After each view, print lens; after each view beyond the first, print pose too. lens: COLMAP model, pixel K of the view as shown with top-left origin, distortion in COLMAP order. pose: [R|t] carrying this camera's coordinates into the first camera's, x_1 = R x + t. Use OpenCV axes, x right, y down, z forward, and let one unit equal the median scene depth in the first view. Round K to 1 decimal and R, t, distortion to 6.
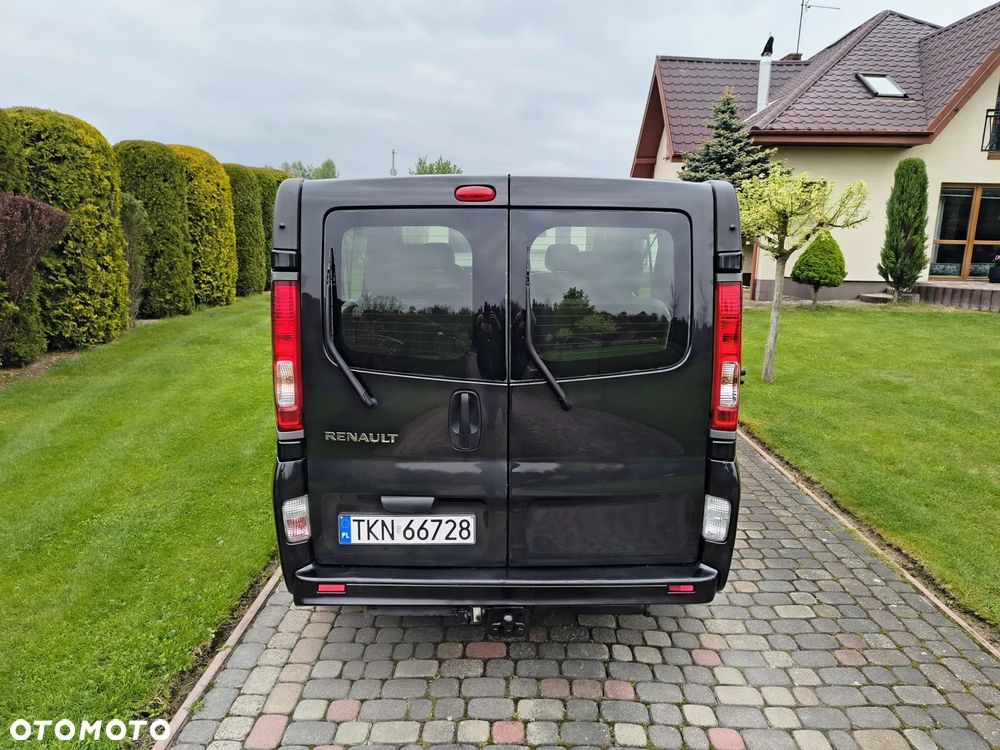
lens RADIAL K [[664.3, 0, 500.2], [0, 664.3, 349.6], [0, 0, 1]] dist [0.005395, 0.006861]
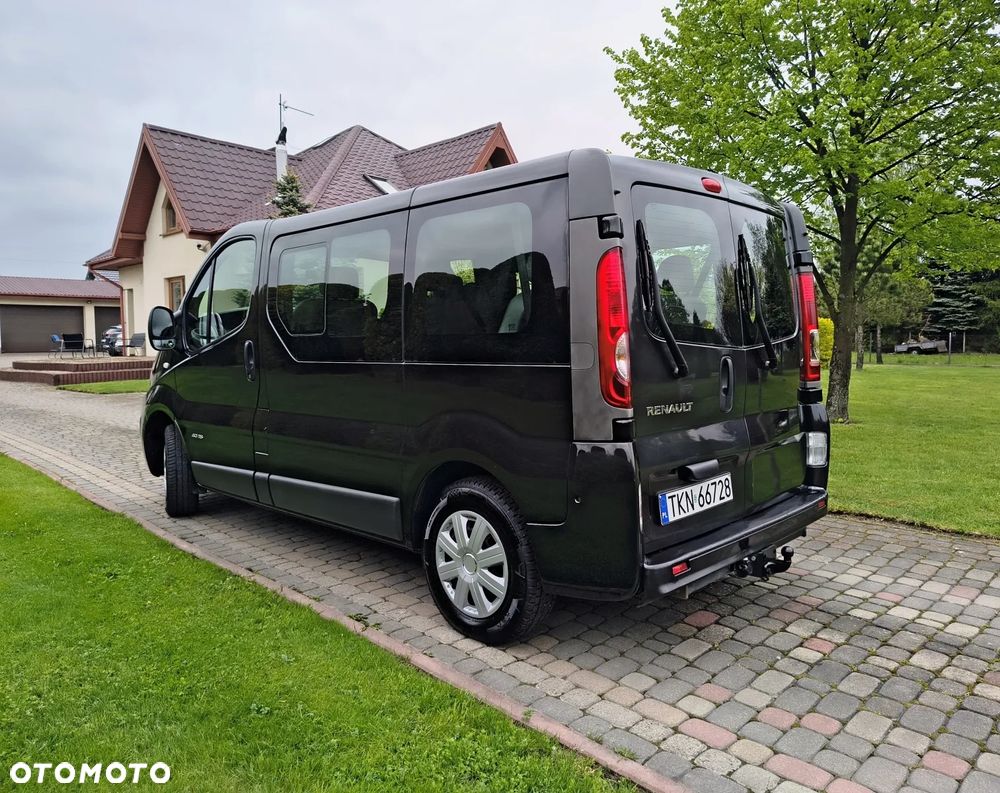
lens RADIAL K [[709.1, 0, 503.2], [0, 709.1, 345.3], [0, 0, 1]] dist [0.002371, -0.003235]
pose [[0.713423, -0.025113, 0.700284, -1.082334], [0.129303, 0.986914, -0.096337, 0.103518], [-0.688701, 0.159278, 0.707334, 0.387962]]
